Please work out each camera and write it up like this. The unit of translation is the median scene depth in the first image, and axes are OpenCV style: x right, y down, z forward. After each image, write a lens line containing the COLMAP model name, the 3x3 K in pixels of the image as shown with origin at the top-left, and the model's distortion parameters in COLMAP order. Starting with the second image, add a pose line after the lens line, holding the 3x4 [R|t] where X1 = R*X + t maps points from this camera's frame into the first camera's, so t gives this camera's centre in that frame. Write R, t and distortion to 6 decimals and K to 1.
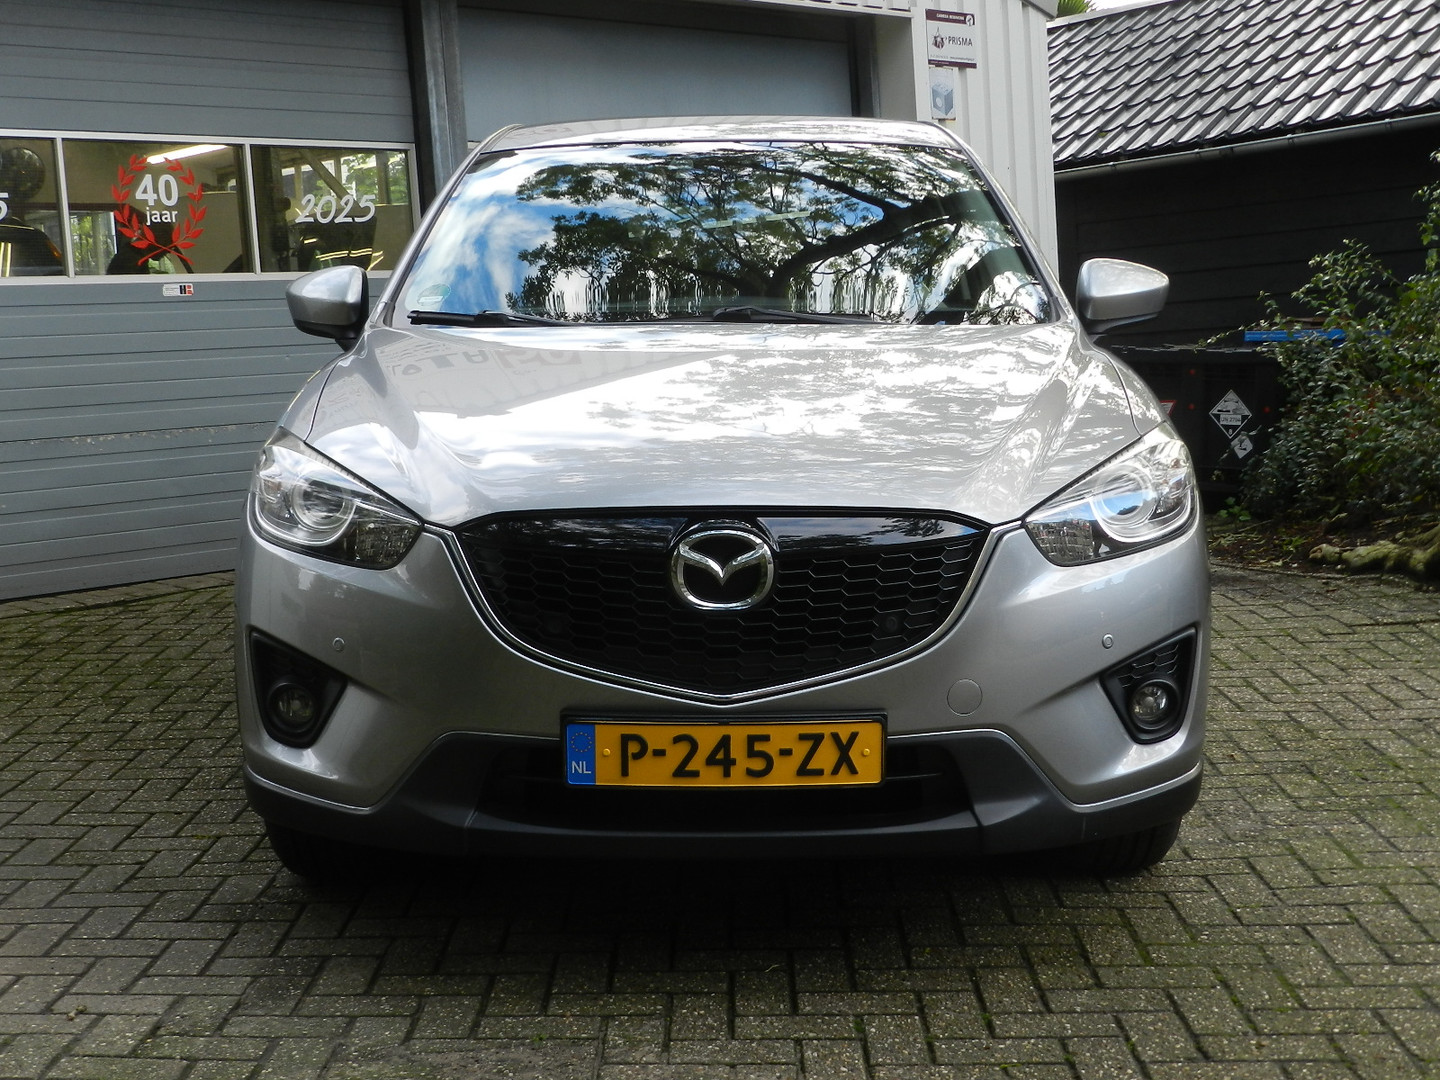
lens RADIAL K [[1991.0, 0, 720.0], [0, 1991.0, 540.0], [0, 0, 1]] dist [0.001401, 0.009362]
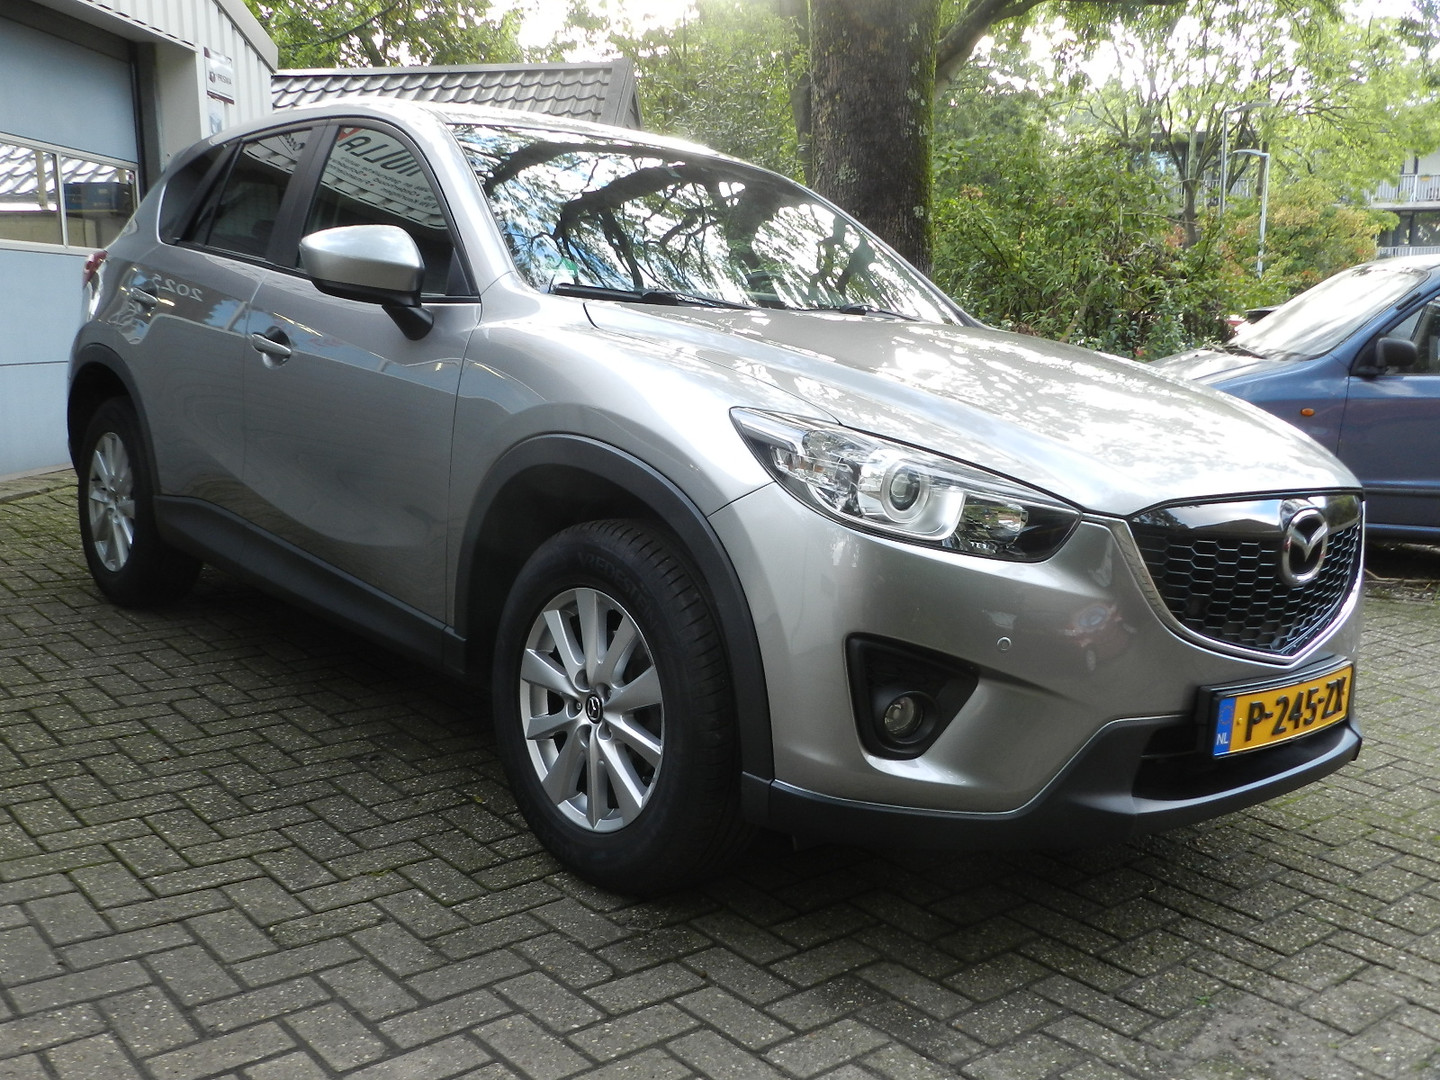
lens RADIAL K [[1354.2, 0, 720.0], [0, 1354.2, 540.0], [0, 0, 1]] dist [0.007565, 0.009465]
pose [[0.746345, -0.046545, 0.663930, -0.415179], [0.017503, 0.998579, 0.050330, -0.018080], [-0.665329, -0.025943, 0.746099, 0.358630]]
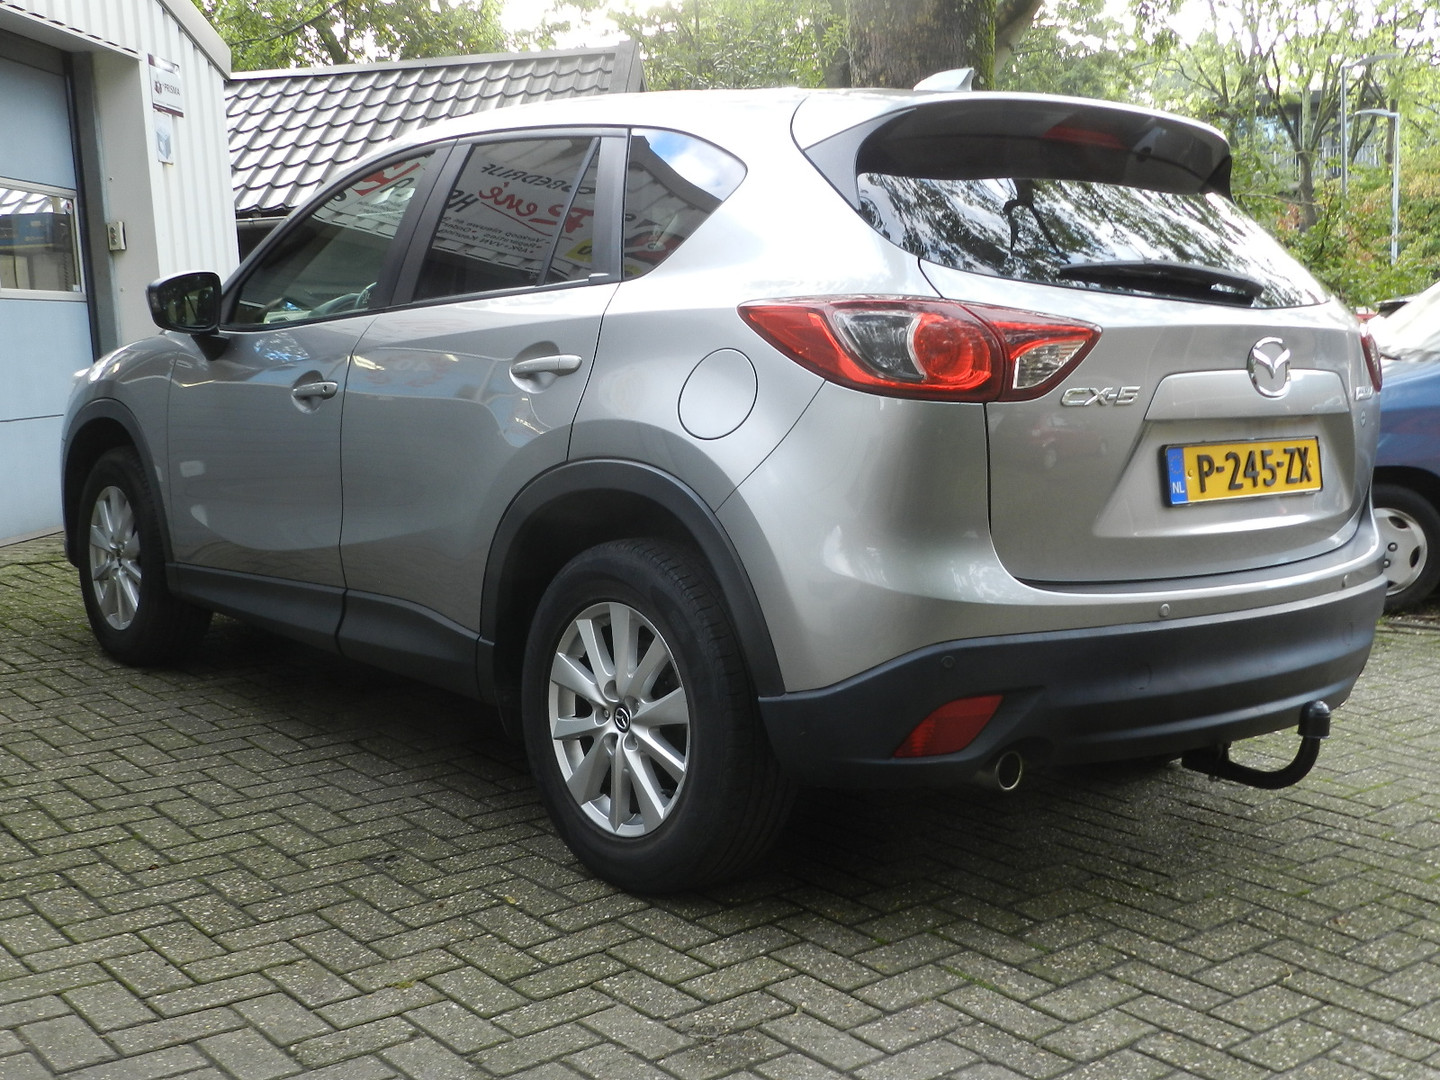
lens RADIAL K [[1625.8, 0, 720.0], [0, 1625.8, 540.0], [0, 0, 1]] dist [0.004102, 0.019108]
pose [[0.759839, -0.050936, 0.648113, -0.439695], [0.057027, 0.998305, 0.011600, -0.017659], [-0.647605, 0.028146, 0.761456, 0.338929]]
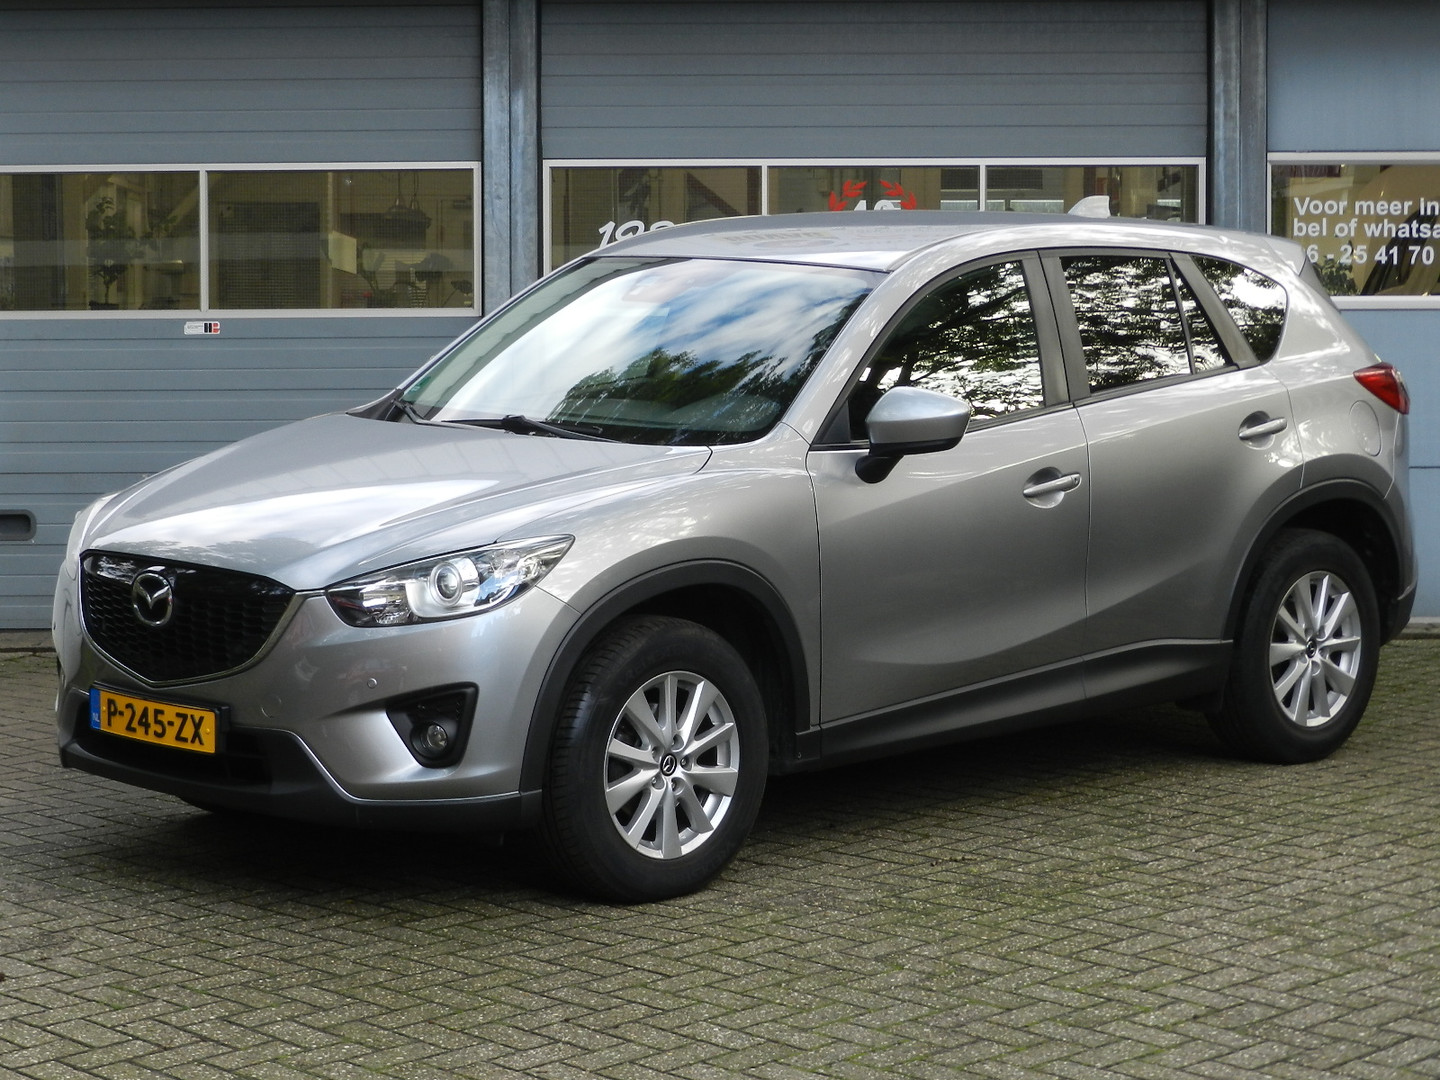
lens RADIAL K [[3540.7, 0, 720.0], [0, 3540.7, 540.0], [0, 0, 1]] dist [0.079365, 0.180191]
pose [[0.713537, 0.094184, -0.694258, 1.217758], [-0.107609, 0.993898, 0.024237, -0.079200], [0.692304, 0.057414, 0.719318, -0.367589]]
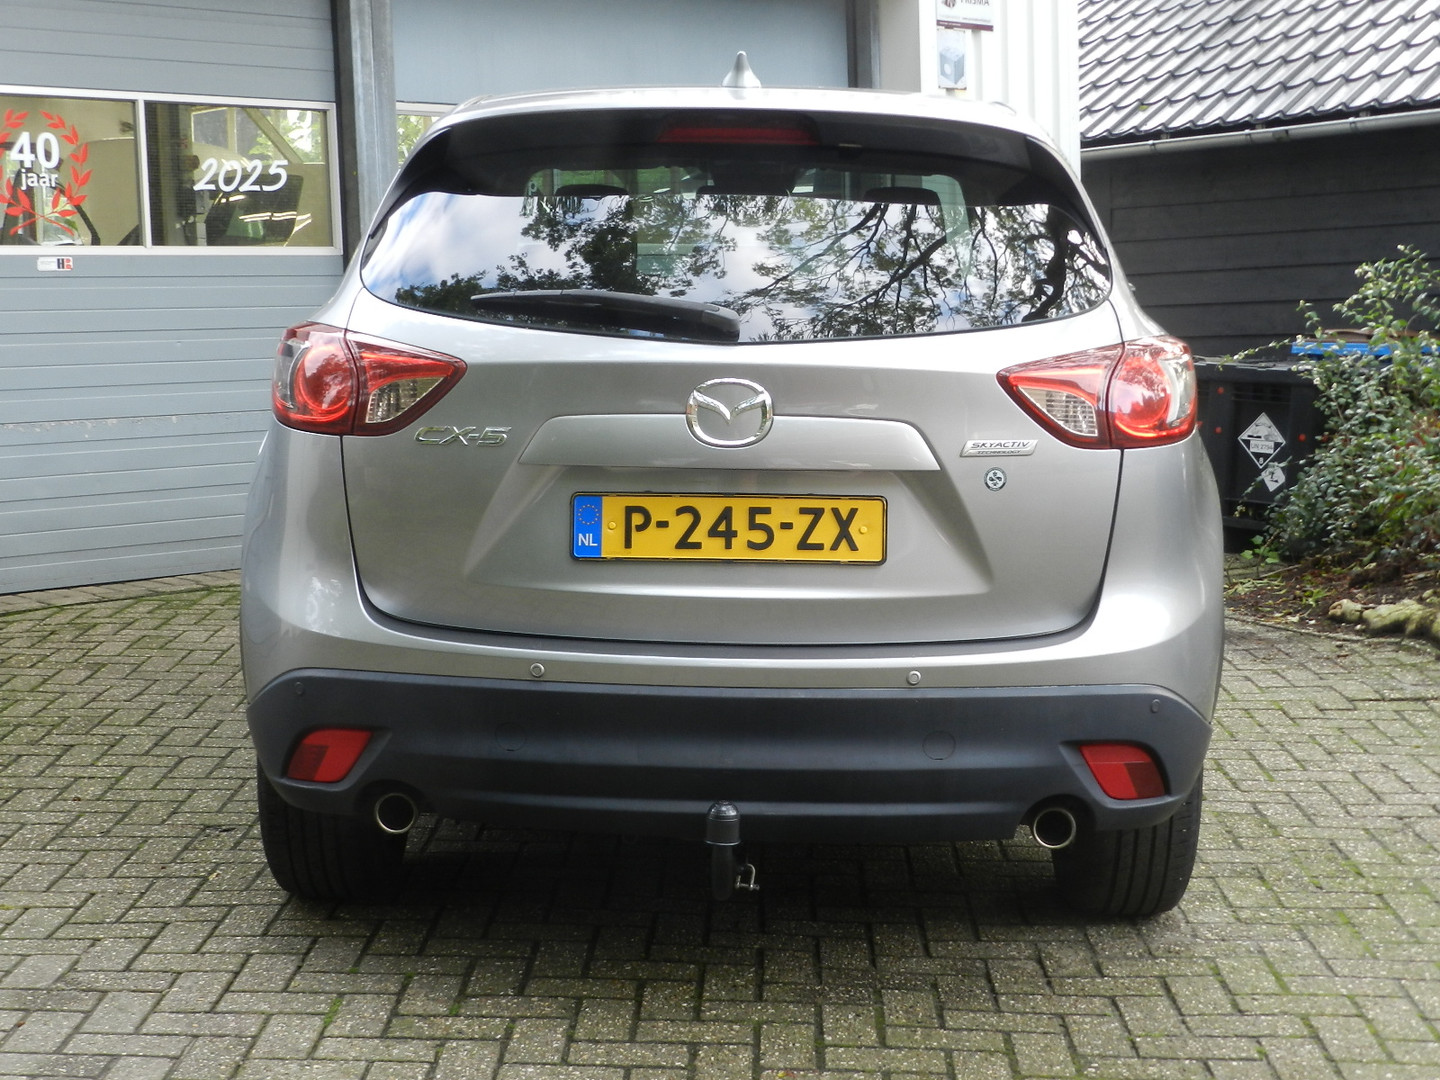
lens RADIAL K [[2307.6, 0, 720.0], [0, 2307.6, 540.0], [0, 0, 1]] dist [0.002739, -0.036479]
pose [[0.999360, 0.035113, -0.006785, 0.046937], [-0.035103, 0.999382, 0.001588, -0.022208], [0.006836, -0.001349, 0.999976, -0.026095]]
